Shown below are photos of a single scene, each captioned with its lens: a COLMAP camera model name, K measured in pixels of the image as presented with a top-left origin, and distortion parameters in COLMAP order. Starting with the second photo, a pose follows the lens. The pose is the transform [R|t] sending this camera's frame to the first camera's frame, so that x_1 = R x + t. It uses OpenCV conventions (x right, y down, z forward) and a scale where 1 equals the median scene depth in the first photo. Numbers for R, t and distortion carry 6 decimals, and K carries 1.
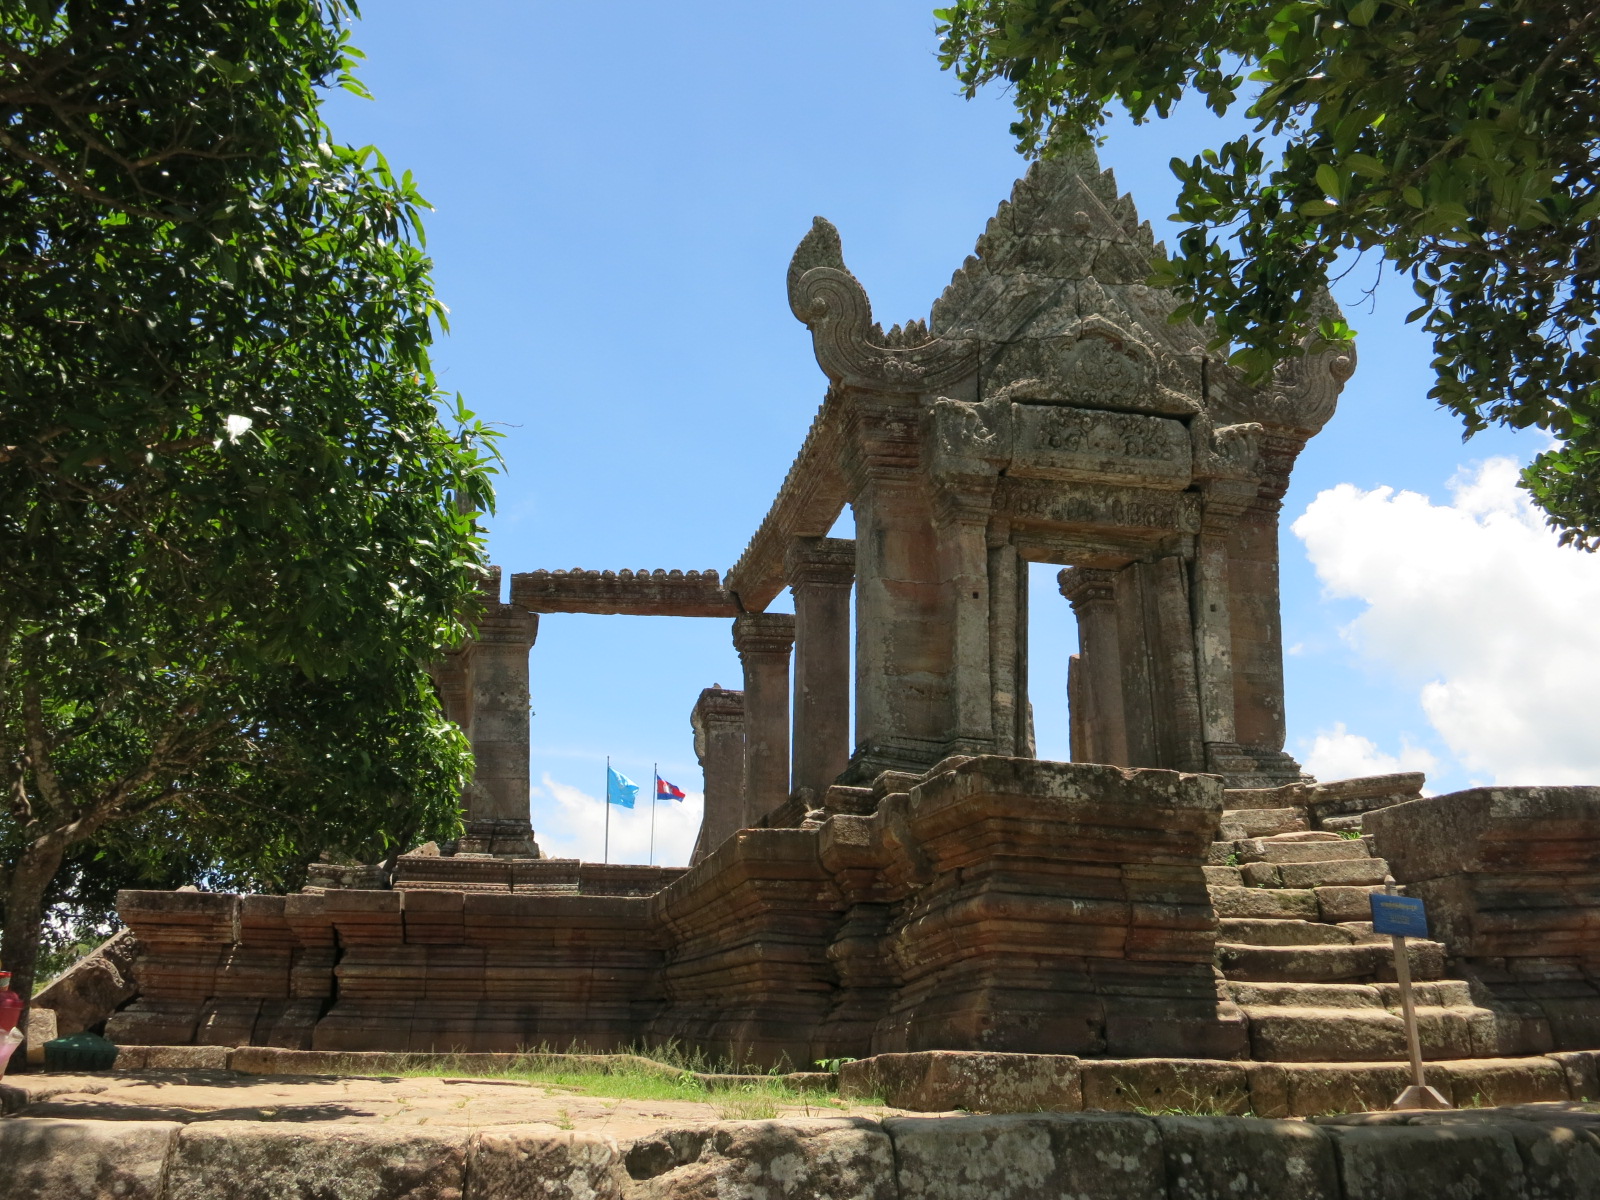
lens RADIAL K [[1234.8, 0, 798.0], [0, 1234.8, 594.7], [0, 0, 1]] dist [-0.053966, -0.002133]
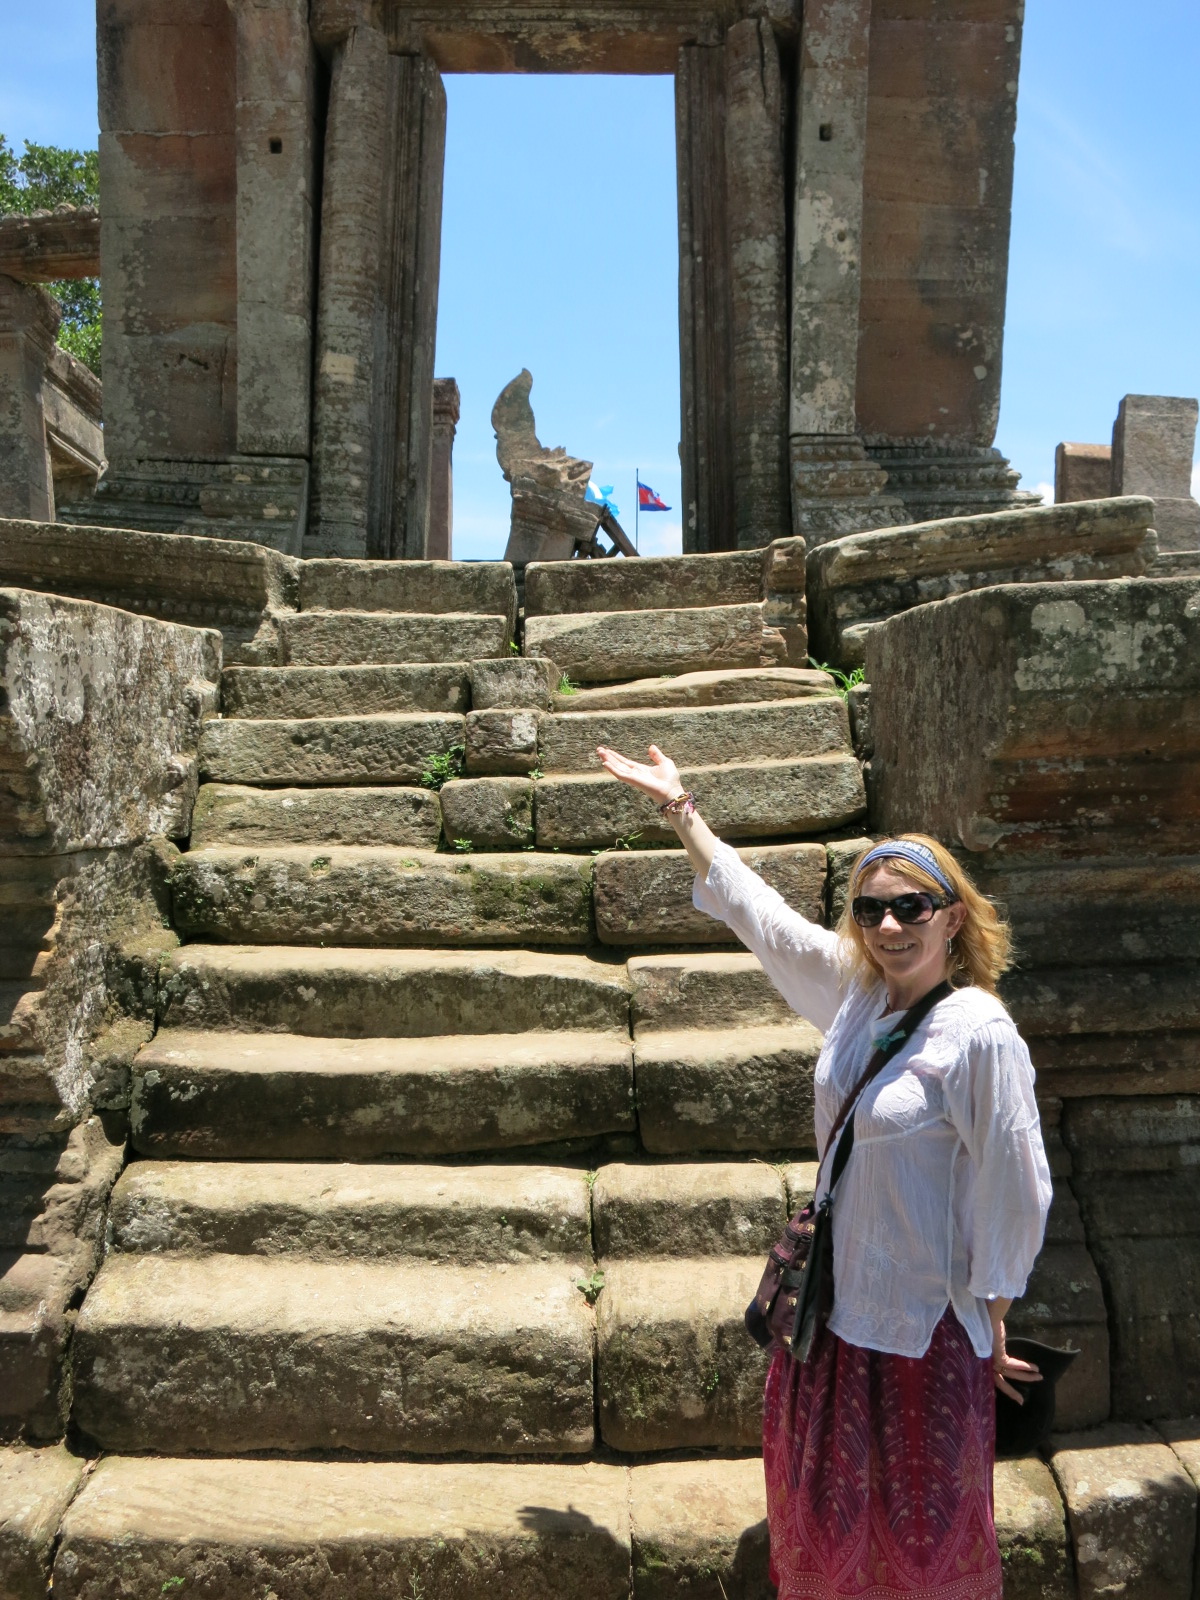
lens RADIAL K [[1379.8, 0, 603.8], [0, 1379.8, 808.0], [0, 0, 1]] dist [-0.045859, 0.003355]
pose [[0.984642, -0.008618, -0.174372, 0.434288], [0.072915, 0.927800, 0.365883, 0.066107], [0.158629, -0.372978, 0.914179, 0.545871]]
